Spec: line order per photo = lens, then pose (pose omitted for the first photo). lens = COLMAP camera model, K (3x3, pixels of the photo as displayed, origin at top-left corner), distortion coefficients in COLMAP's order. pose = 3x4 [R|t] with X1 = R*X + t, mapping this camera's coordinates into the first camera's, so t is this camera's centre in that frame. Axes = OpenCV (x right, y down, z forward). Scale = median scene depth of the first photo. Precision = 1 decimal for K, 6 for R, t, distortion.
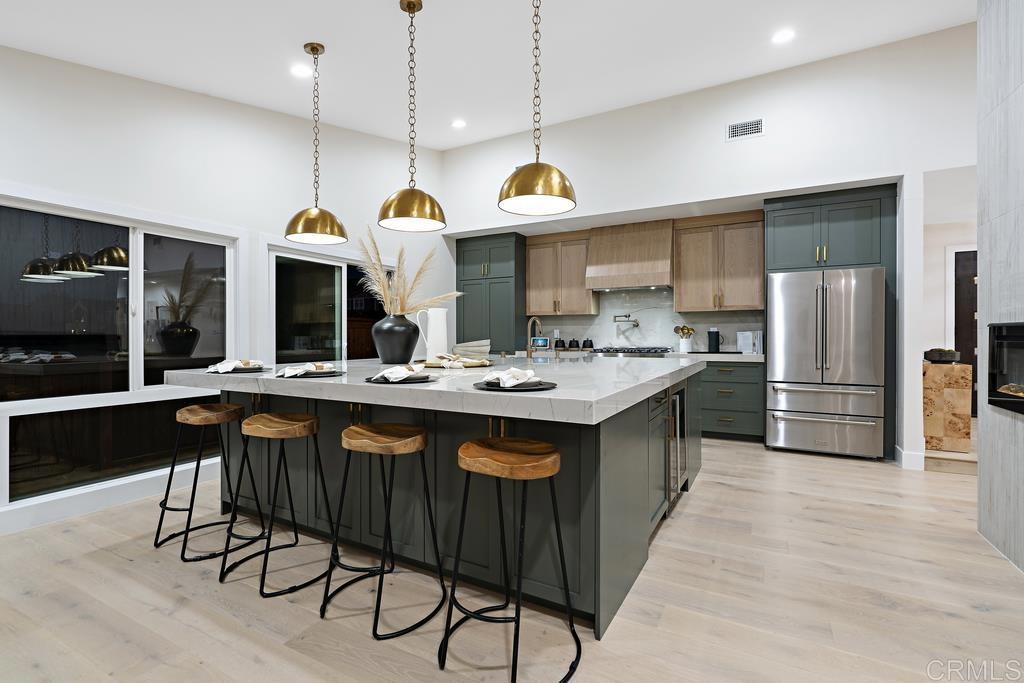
lens RADIAL K [[464.2, 0, 514.3], [0, 464.2, 338.5], [0, 0, 1]] dist [-0.000775, -0.000001]
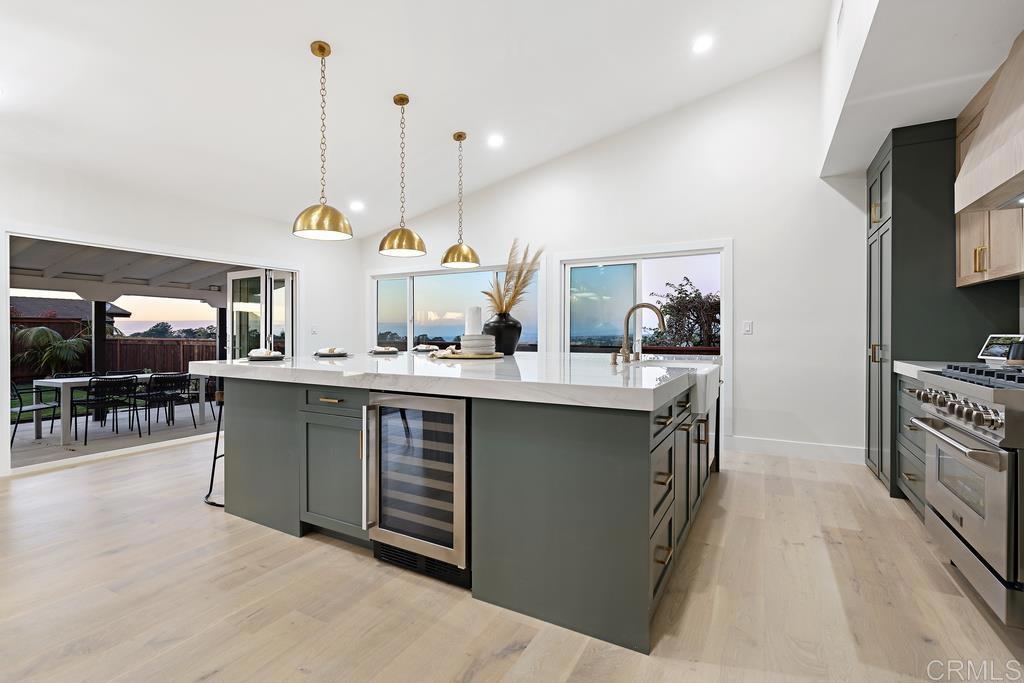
lens RADIAL K [[464.2, 0, 513.4], [0, 464.2, 335.7], [0, 0, 1]] dist [-0.000775, -0.000001]
pose [[-0.001580, 0.000272, -0.999999, 1.136745], [-0.003922, 0.999992, 0.000278, -0.006373], [0.999991, 0.003922, -0.001579, 1.235417]]
